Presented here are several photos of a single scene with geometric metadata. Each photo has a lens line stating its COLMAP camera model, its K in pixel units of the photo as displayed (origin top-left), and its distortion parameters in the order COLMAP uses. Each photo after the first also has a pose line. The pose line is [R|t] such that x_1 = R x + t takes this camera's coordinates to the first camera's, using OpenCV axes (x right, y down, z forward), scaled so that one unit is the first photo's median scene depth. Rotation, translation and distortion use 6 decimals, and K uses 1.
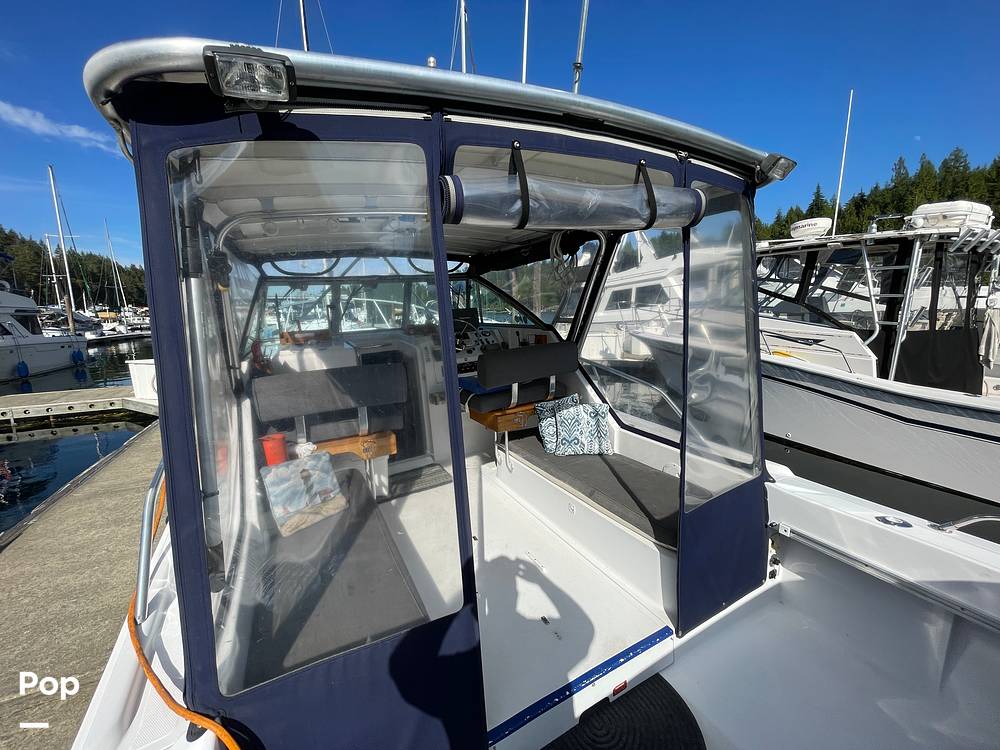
lens RADIAL K [[412.0, 0, 497.2], [0, 412.0, 375.2], [0, 0, 1]] dist [-0.000596, 0.000578]
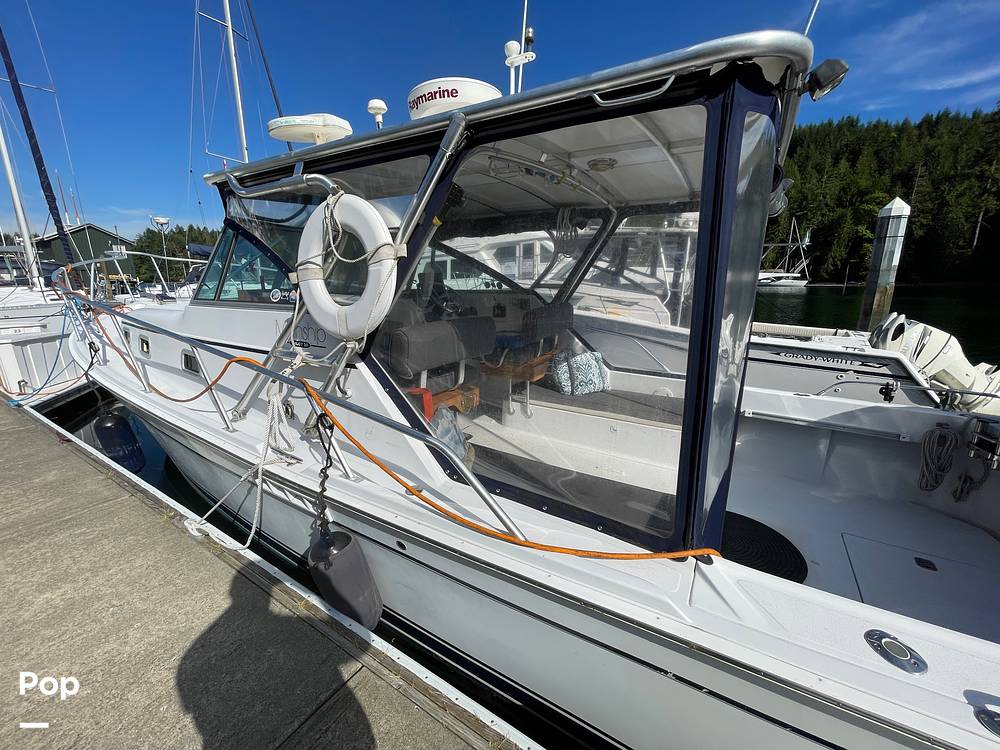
lens RADIAL K [[412.0, 0, 494.2], [0, 412.0, 356.2], [0, 0, 1]] dist [-0.000596, 0.000578]
pose [[0.859041, -0.080805, 0.505488, -0.404622], [0.068475, 0.996727, 0.042962, 0.005124], [-0.507306, -0.002293, 0.861763, 0.043741]]
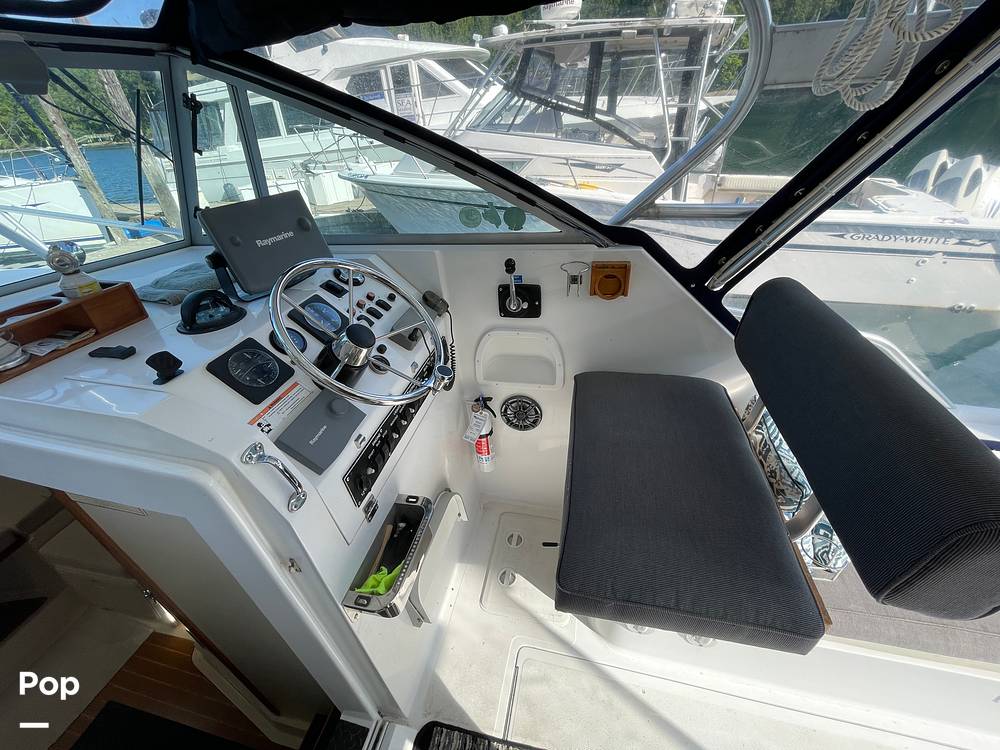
lens RADIAL K [[412.0, 0, 502.6], [0, 412.0, 372.2], [0, 0, 1]] dist [-0.000596, 0.000578]
pose [[0.649324, -0.432192, 0.625771, -0.156074], [0.172896, 0.885173, 0.431945, -0.133703], [-0.740598, -0.172279, 0.649488, 0.604333]]
